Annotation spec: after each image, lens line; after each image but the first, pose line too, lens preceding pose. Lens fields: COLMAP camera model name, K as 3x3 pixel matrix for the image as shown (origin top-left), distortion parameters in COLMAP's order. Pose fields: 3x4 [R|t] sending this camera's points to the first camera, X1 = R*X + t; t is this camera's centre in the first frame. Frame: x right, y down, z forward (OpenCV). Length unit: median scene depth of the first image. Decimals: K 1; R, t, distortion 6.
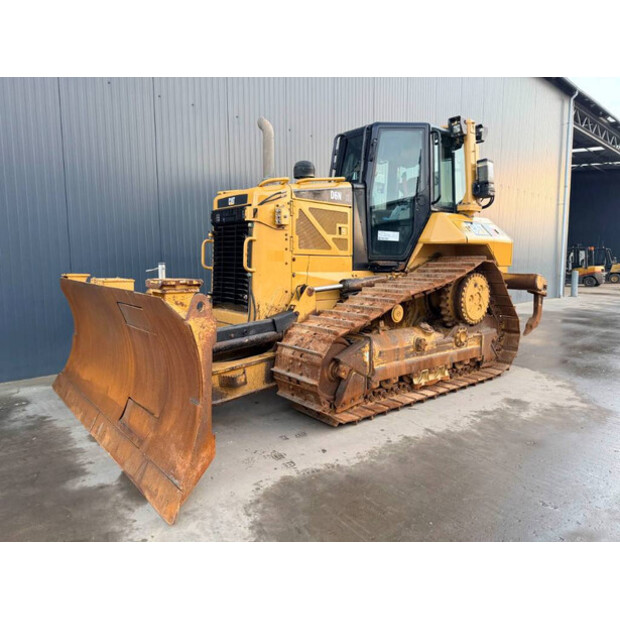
lens RADIAL K [[427.3, 0, 313.9], [0, 427.3, 312.5], [0, 0, 1]] dist [0.093373, -0.137950]
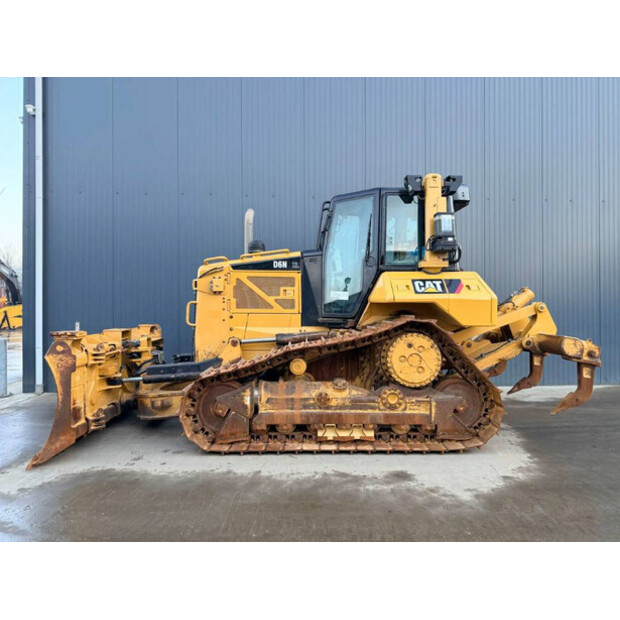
lens RADIAL K [[427.3, 0, 313.9], [0, 427.3, 312.5], [0, 0, 1]] dist [0.093373, -0.137950]
pose [[0.788420, 0.006868, -0.615099, 0.916590], [-0.071161, 0.994243, -0.080112, -0.051644], [0.611007, 0.106933, 0.784369, 0.142624]]
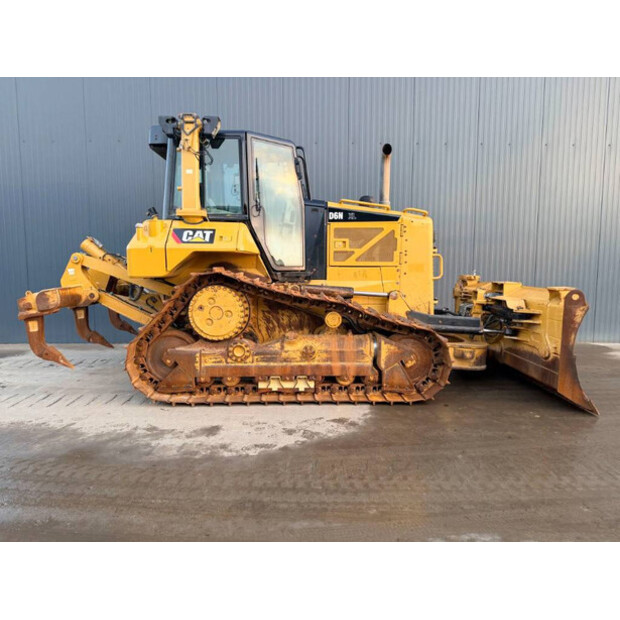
lens RADIAL K [[427.3, 0, 313.9], [0, 427.3, 312.5], [0, 0, 1]] dist [0.093373, -0.137950]
pose [[0.751234, 0.080281, -0.655135, 1.249865], [-0.075794, 0.996502, 0.035200, -0.090143], [0.655669, 0.023212, 0.754691, 0.476601]]
